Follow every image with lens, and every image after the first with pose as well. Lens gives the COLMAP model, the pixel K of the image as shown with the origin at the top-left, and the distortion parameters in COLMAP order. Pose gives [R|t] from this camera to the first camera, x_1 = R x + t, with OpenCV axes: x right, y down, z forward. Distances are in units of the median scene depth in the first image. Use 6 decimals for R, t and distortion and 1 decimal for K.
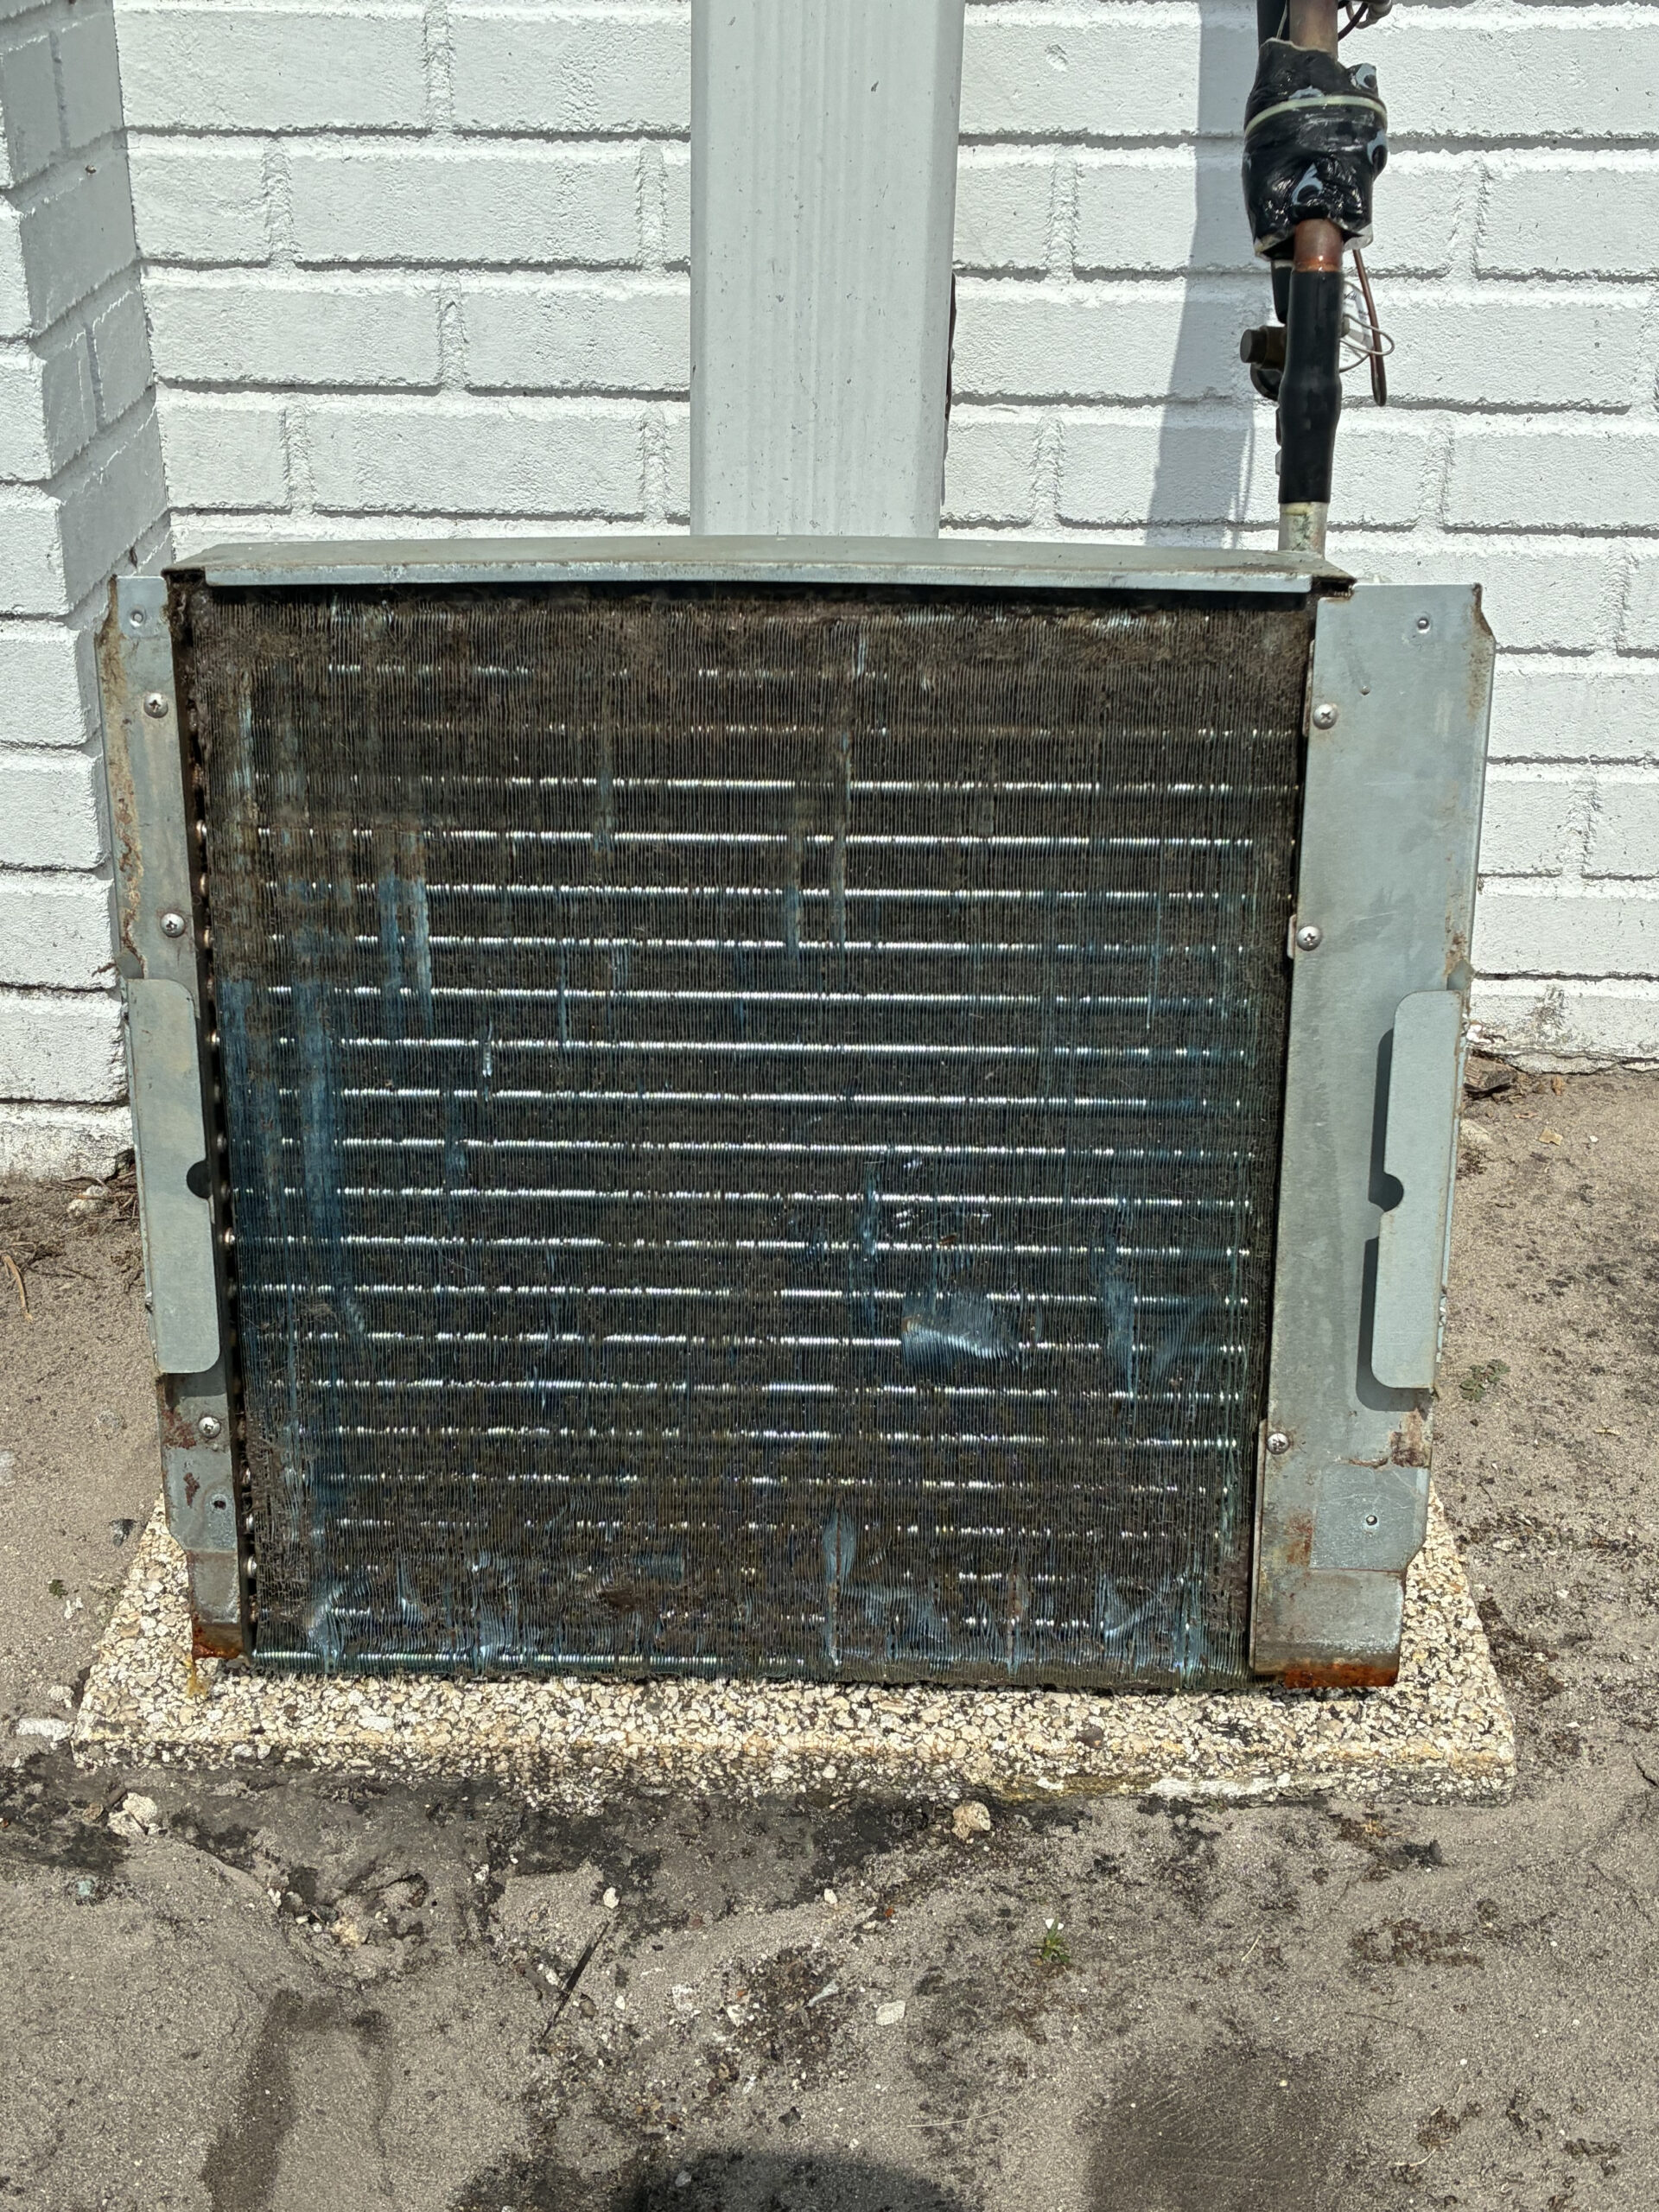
lens RADIAL K [[2622.1, 0, 790.3], [0, 2622.1, 1112.0], [0, 0, 1]] dist [0.057127, 0.055778]
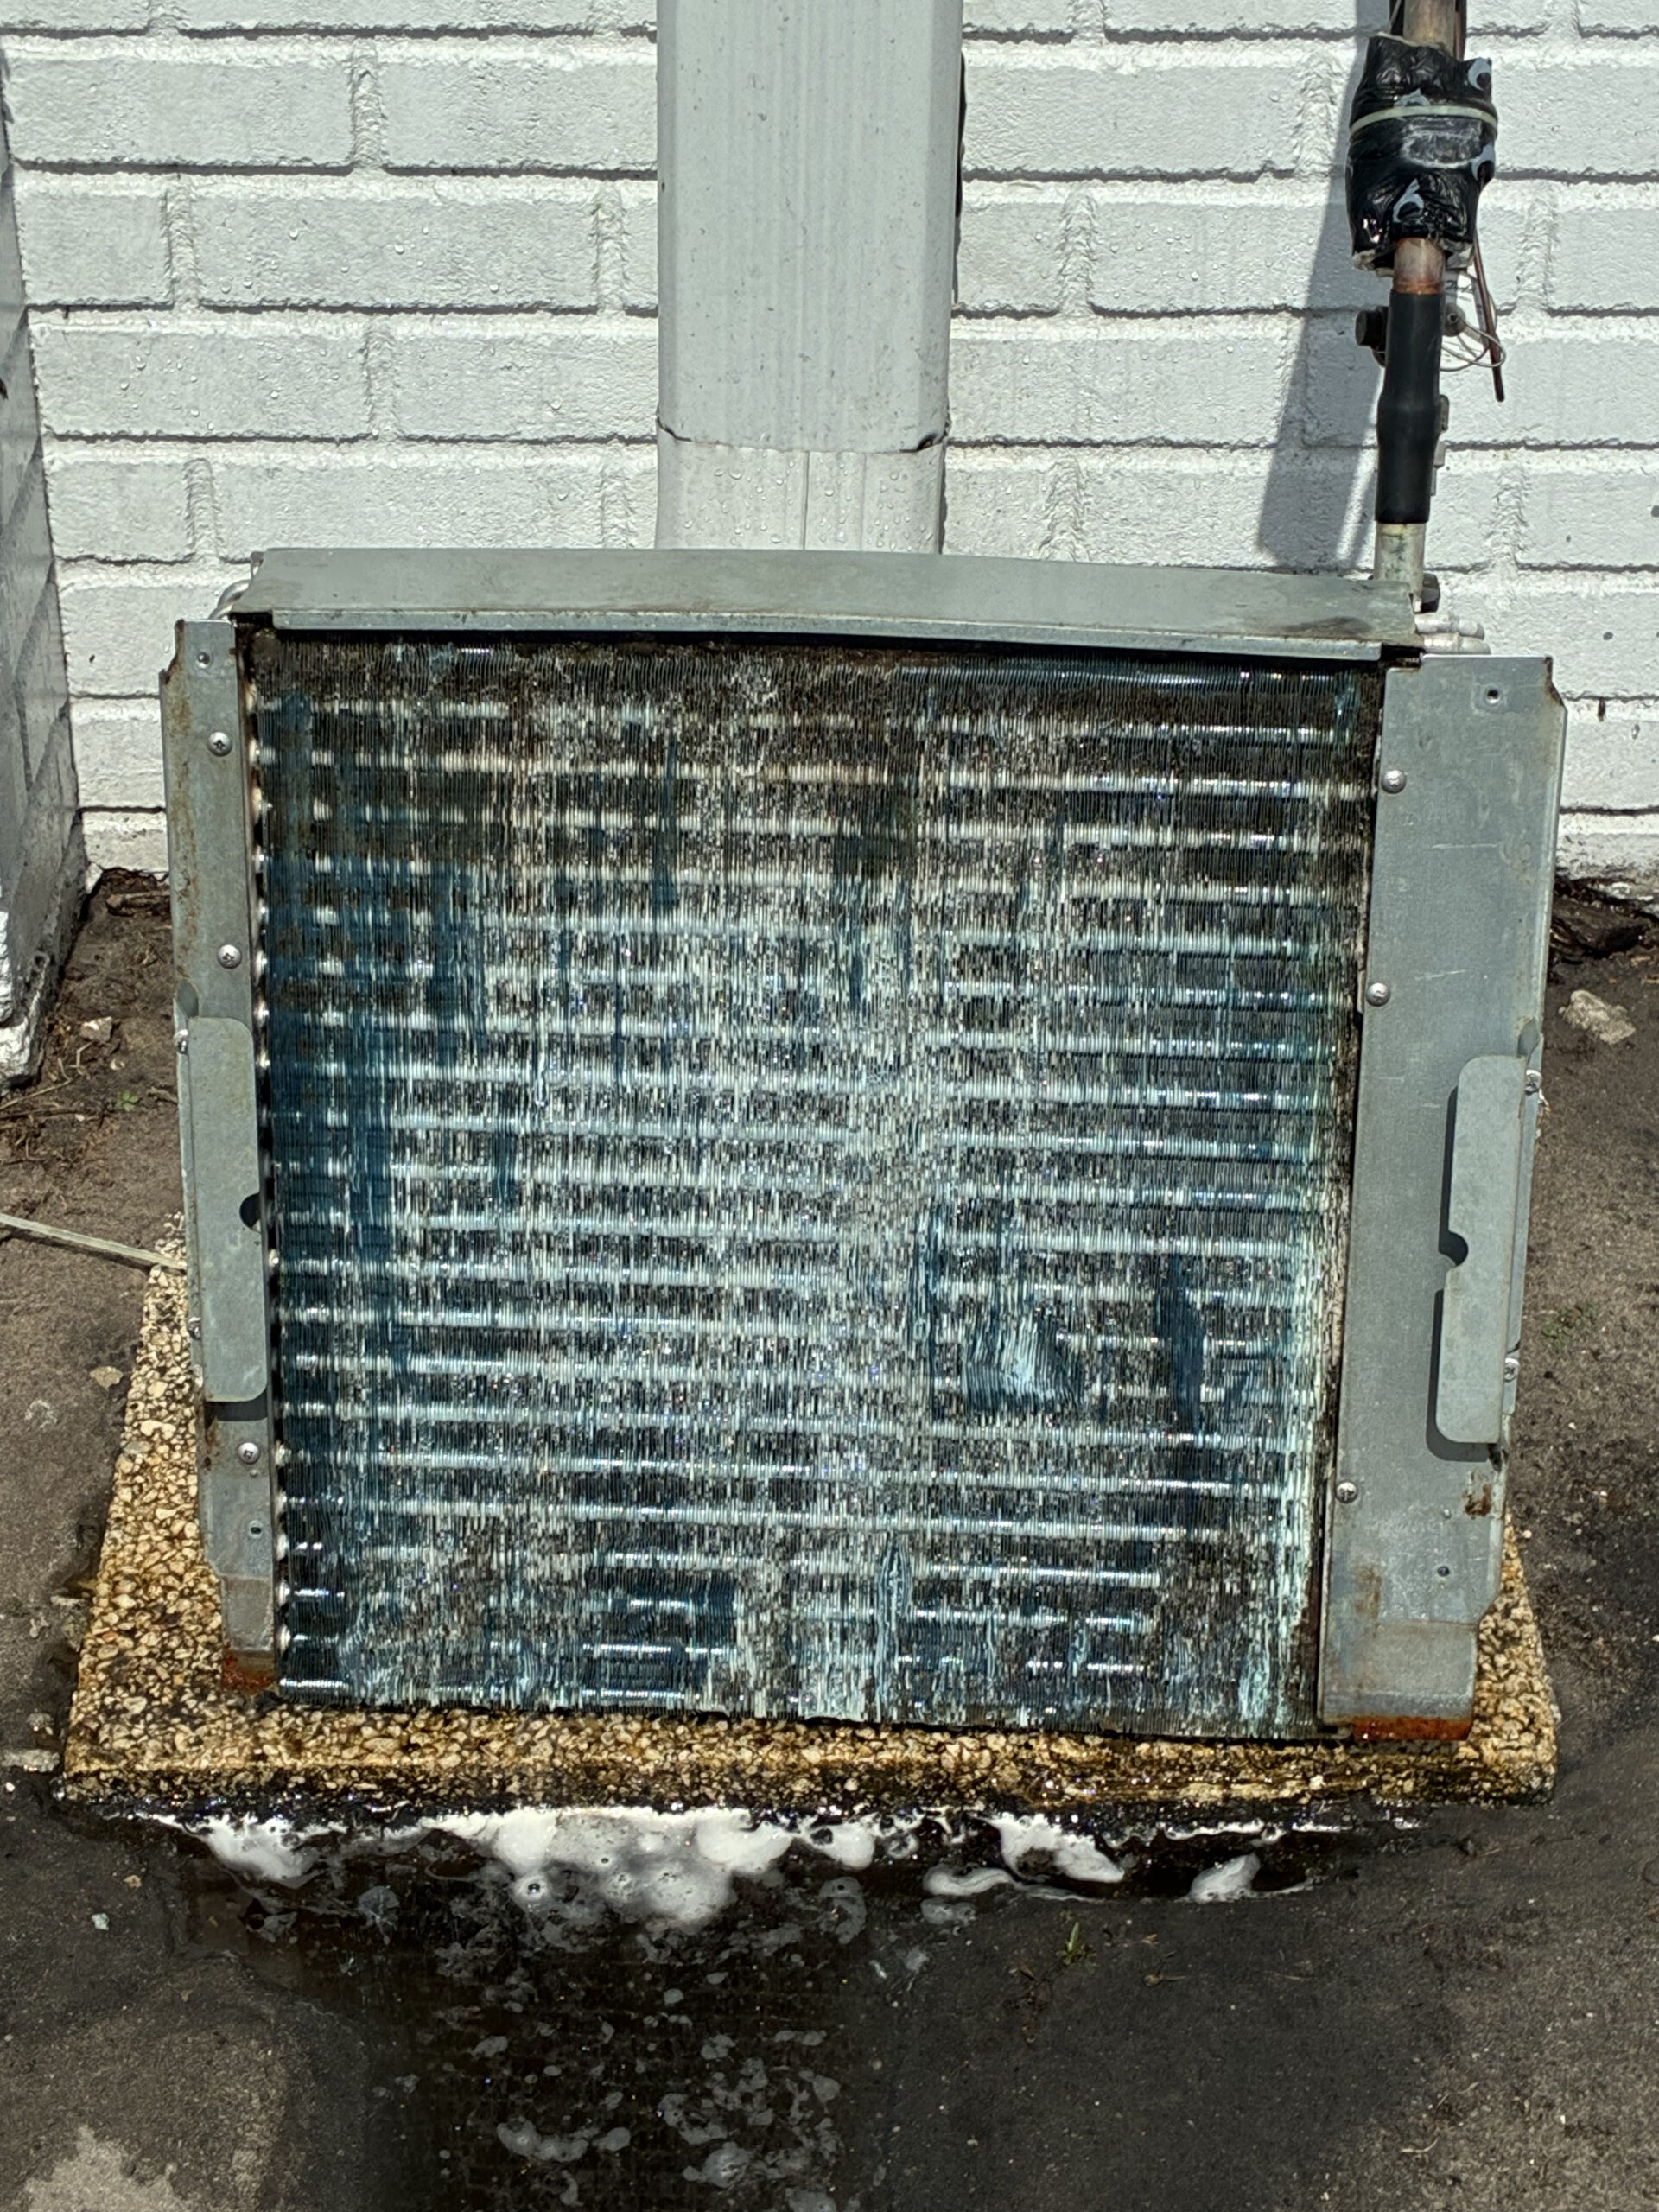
lens RADIAL K [[4446.2, 0, 829.5], [0, 4446.2, 1106.0], [0, 0, 1]] dist [0.319822, -0.547830]
pose [[0.999538, -0.018656, 0.023994, -0.023928], [0.015533, 0.992119, 0.124335, -0.172920], [-0.026124, -0.123905, 0.991950, -0.517961]]
